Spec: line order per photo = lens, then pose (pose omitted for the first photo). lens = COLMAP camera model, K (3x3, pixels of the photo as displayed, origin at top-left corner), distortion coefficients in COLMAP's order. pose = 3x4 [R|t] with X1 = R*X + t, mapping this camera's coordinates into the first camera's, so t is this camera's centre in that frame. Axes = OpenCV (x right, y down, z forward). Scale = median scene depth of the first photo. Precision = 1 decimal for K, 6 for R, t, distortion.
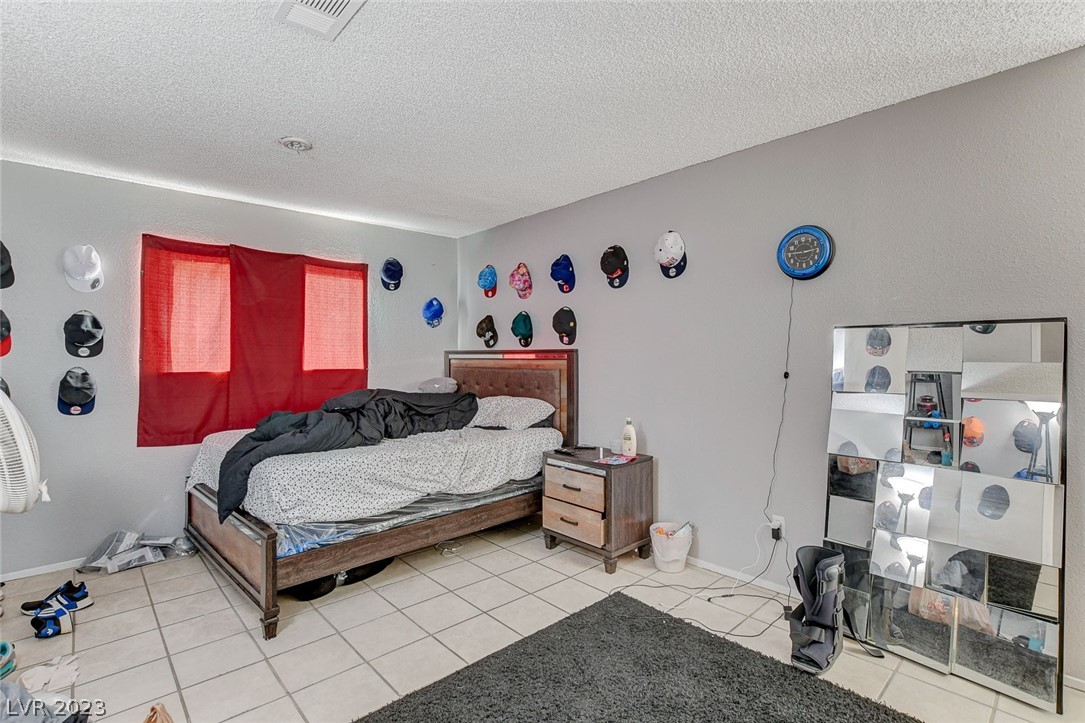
lens RADIAL K [[513.9, 0, 547.9], [0, 513.9, 360.4], [0, 0, 1]] dist [-0.019554, 0.004648]
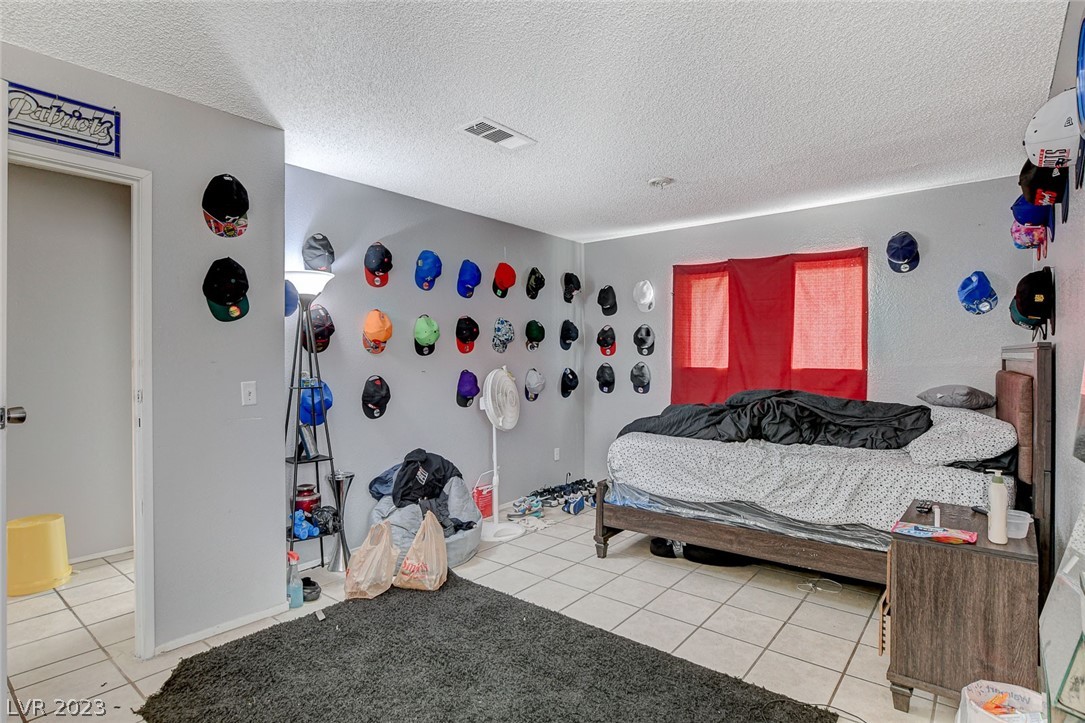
lens RADIAL K [[578.5, 0, 546.6], [0, 578.5, 358.1], [0, 0, 1]] dist [-0.015639, 0.001801]
pose [[0.125001, 0.006463, -0.992136, 0.682110], [-0.008088, 0.999952, 0.005495, -0.004661], [0.992124, 0.007338, 0.125048, 0.447470]]
